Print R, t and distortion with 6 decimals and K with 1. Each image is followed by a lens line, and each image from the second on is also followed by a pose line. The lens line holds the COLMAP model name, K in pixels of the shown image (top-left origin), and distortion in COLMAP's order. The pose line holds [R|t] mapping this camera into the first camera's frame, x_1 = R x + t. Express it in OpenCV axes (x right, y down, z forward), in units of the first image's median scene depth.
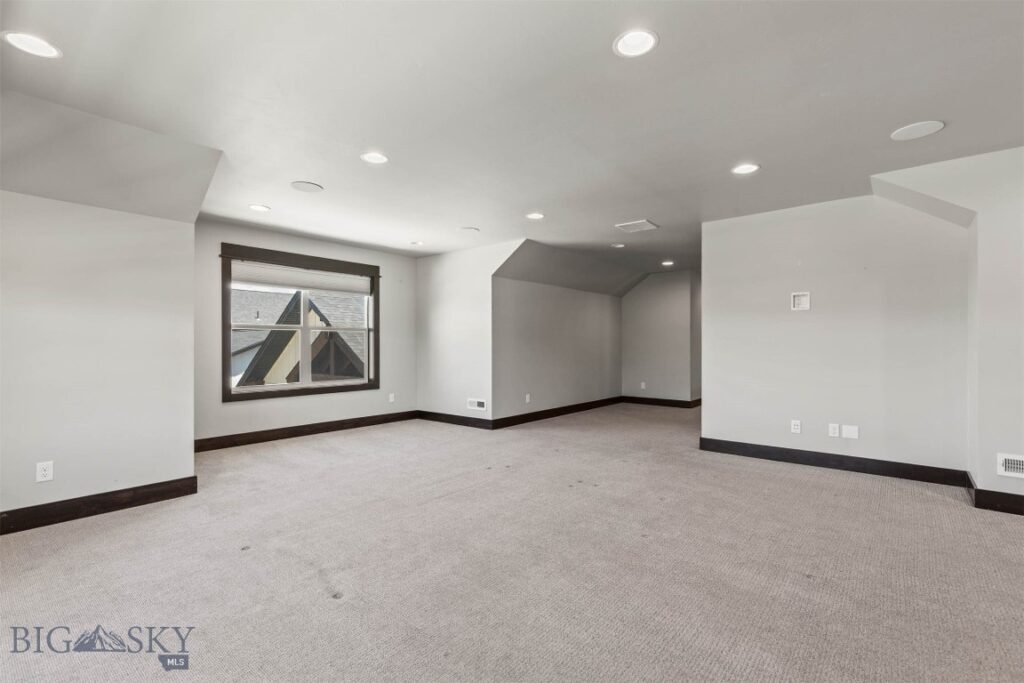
lens RADIAL K [[461.5, 0, 507.5], [0, 461.5, 344.8], [0, 0, 1]] dist [0.008481, -0.000134]
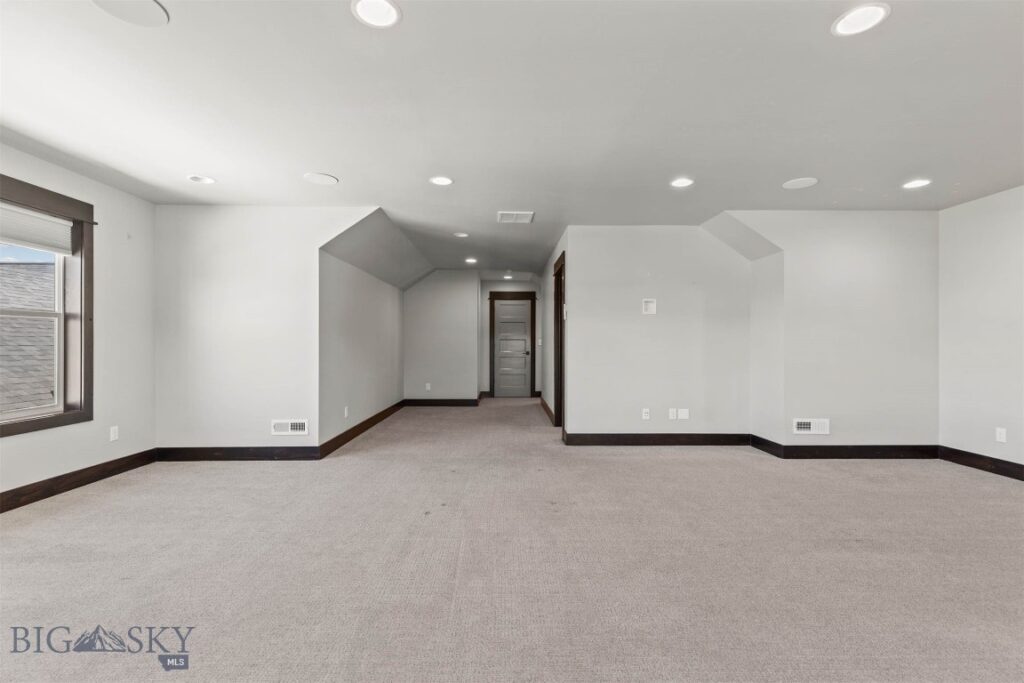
lens RADIAL K [[461.5, 0, 507.5], [0, 461.5, 344.8], [0, 0, 1]] dist [0.008481, -0.000134]
pose [[0.756673, -0.000270, 0.653793, -0.293293], [-0.001325, 0.999997, 0.001946, 0.000535], [-0.653792, -0.002338, 0.756671, 0.256423]]
